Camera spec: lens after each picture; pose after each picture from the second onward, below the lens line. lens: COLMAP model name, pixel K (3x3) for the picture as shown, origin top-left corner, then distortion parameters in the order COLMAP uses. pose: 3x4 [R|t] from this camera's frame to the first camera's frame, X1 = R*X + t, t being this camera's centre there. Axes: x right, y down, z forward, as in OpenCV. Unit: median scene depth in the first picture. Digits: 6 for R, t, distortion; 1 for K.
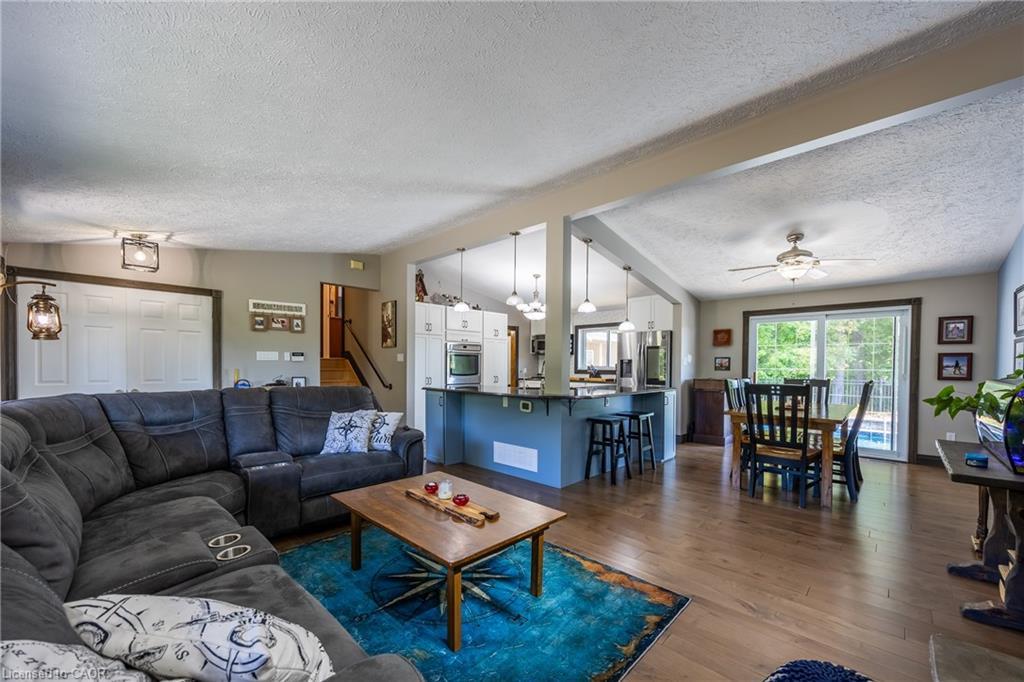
lens RADIAL K [[391.8, 0, 507.6], [0, 391.8, 369.3], [0, 0, 1]] dist [0.000117, 0.000006]
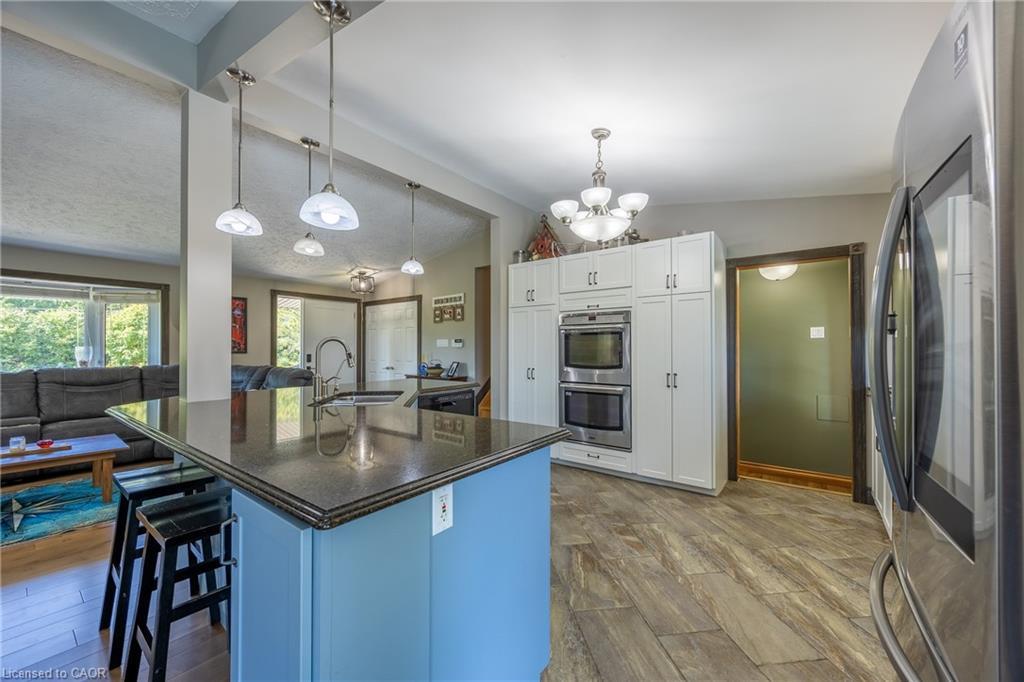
lens RADIAL K [[392.5, 0, 512.0], [0, 392.5, 341.0], [0, 0, 1]] dist [-0.001528, 0.000015]
pose [[0.113893, -0.025973, -0.993153, 0.580075], [-0.012825, 0.999536, -0.027611, -0.010069], [0.993410, 0.015882, 0.113507, 1.075934]]
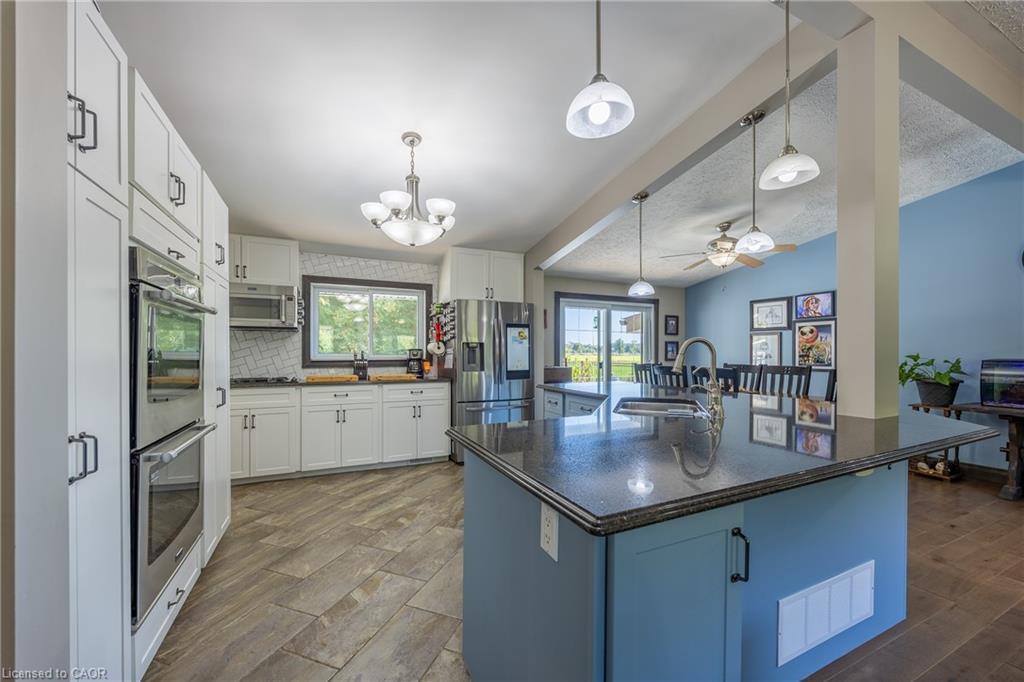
lens RADIAL K [[392.5, 0, 512.0], [0, 392.5, 341.0], [0, 0, 1]] dist [-0.001528, 0.000015]
pose [[0.353139, 0.021903, 0.935314, -0.354220], [0.012285, 0.999531, -0.028045, -0.009334], [-0.935490, 0.021395, 0.352705, 0.945792]]
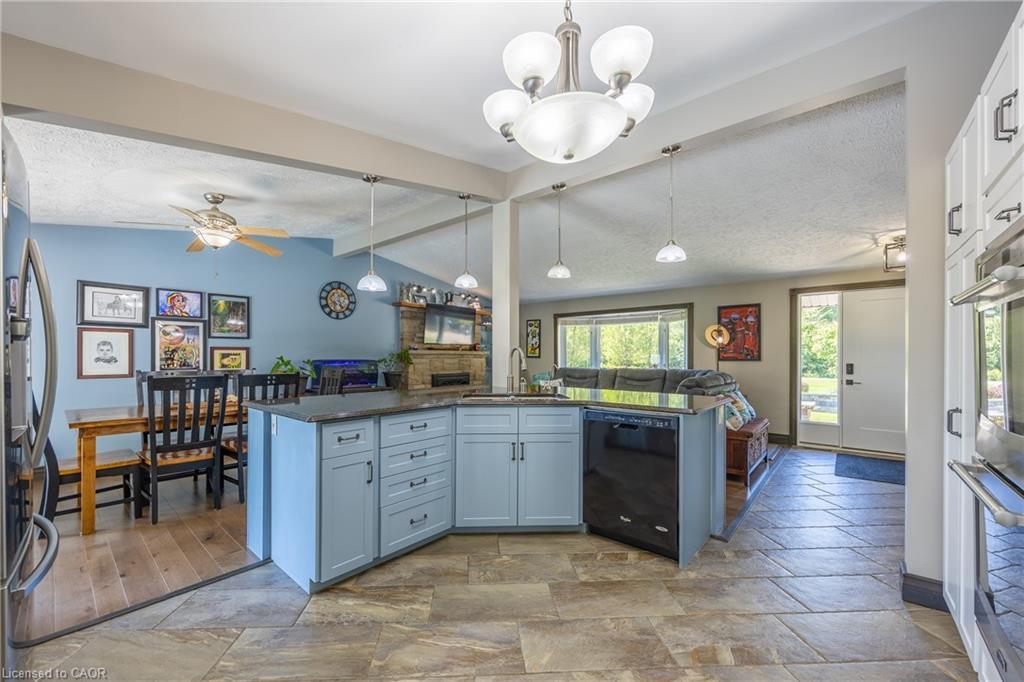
lens RADIAL K [[400.8, 0, 493.0], [0, 400.8, 355.0], [0, 0, 1]] dist [0.001475, 0.000279]
pose [[-0.999335, -0.010534, -0.034909, 0.146654], [-0.011001, 0.999852, 0.013225, -0.019058], [0.034764, 0.013600, -0.999303, 1.528123]]
